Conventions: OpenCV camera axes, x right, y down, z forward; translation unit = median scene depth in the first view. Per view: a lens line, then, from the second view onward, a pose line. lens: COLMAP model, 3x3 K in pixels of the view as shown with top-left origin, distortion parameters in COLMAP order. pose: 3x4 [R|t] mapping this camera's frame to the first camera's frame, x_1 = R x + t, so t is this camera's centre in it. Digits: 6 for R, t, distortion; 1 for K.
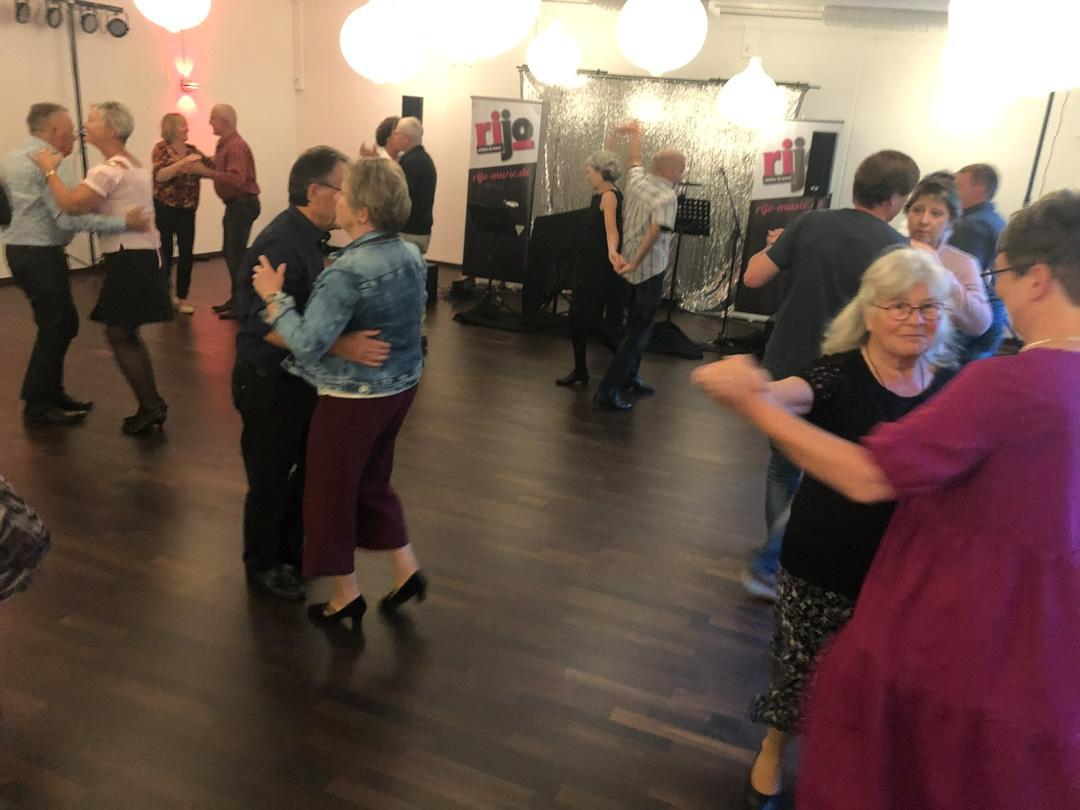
lens RADIAL K [[881.7, 0, 539.7], [0, 881.7, 399.4], [0, 0, 1]] dist [0.050437, -0.040212]
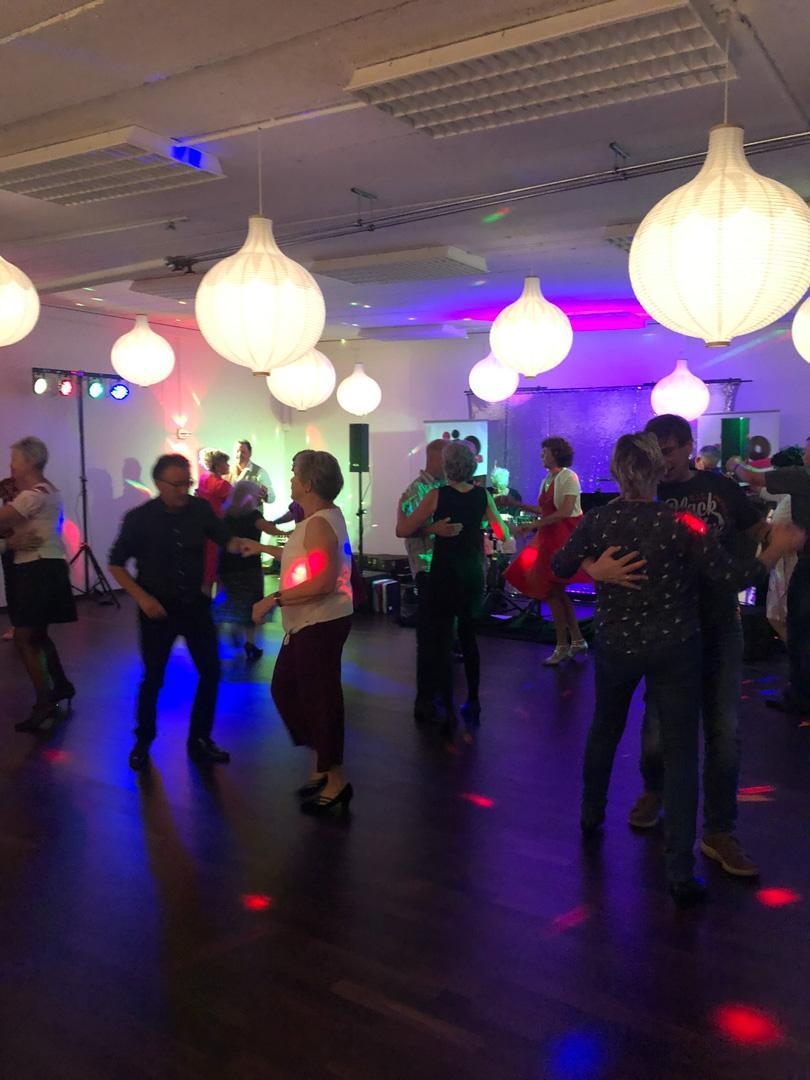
lens RADIAL K [[881.7, 0, 403.0], [0, 881.7, 528.7], [0, 0, 1]] dist [0.050437, -0.040212]
pose [[0.977754, -0.060456, -0.200853, 0.123320], [0.014692, 0.974950, -0.221937, 0.028799], [0.209239, 0.214048, 0.954150, -0.004222]]
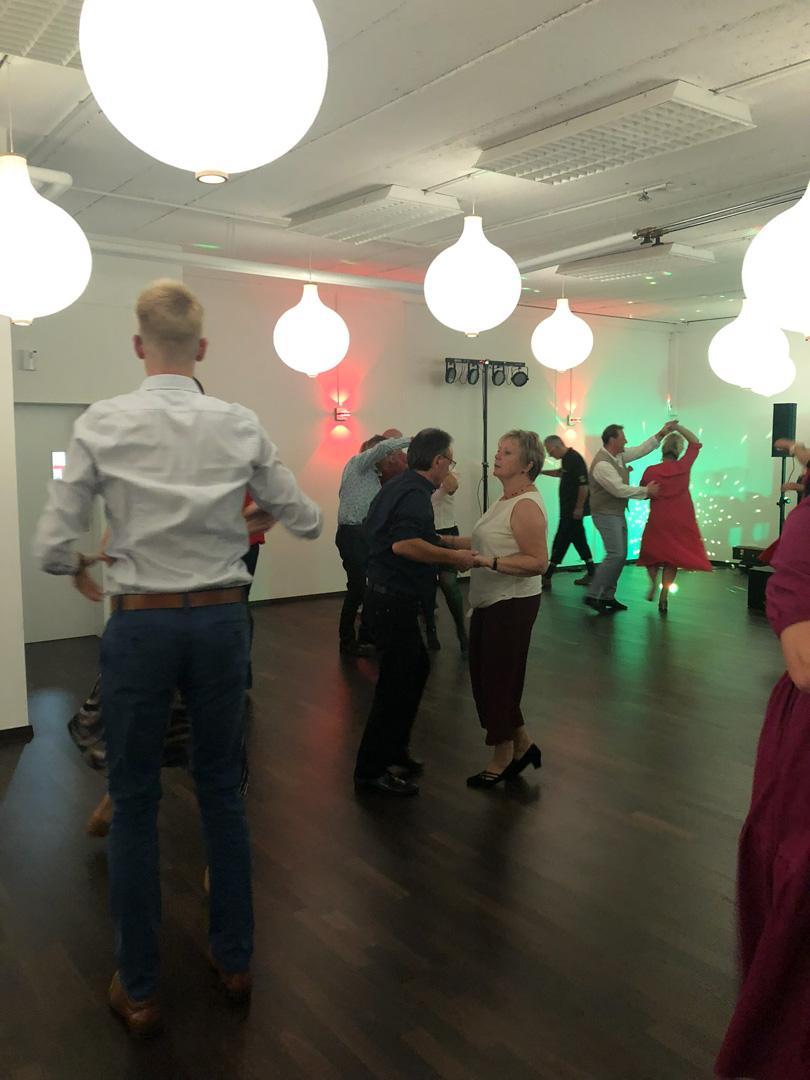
lens RADIAL K [[881.7, 0, 400.8], [0, 881.7, 530.9], [0, 0, 1]] dist [0.050437, -0.040212]
pose [[0.845220, -0.028583, -0.533654, 0.021501], [-0.090309, 0.976569, -0.195341, 0.031391], [0.526733, 0.213300, 0.822834, -0.018574]]
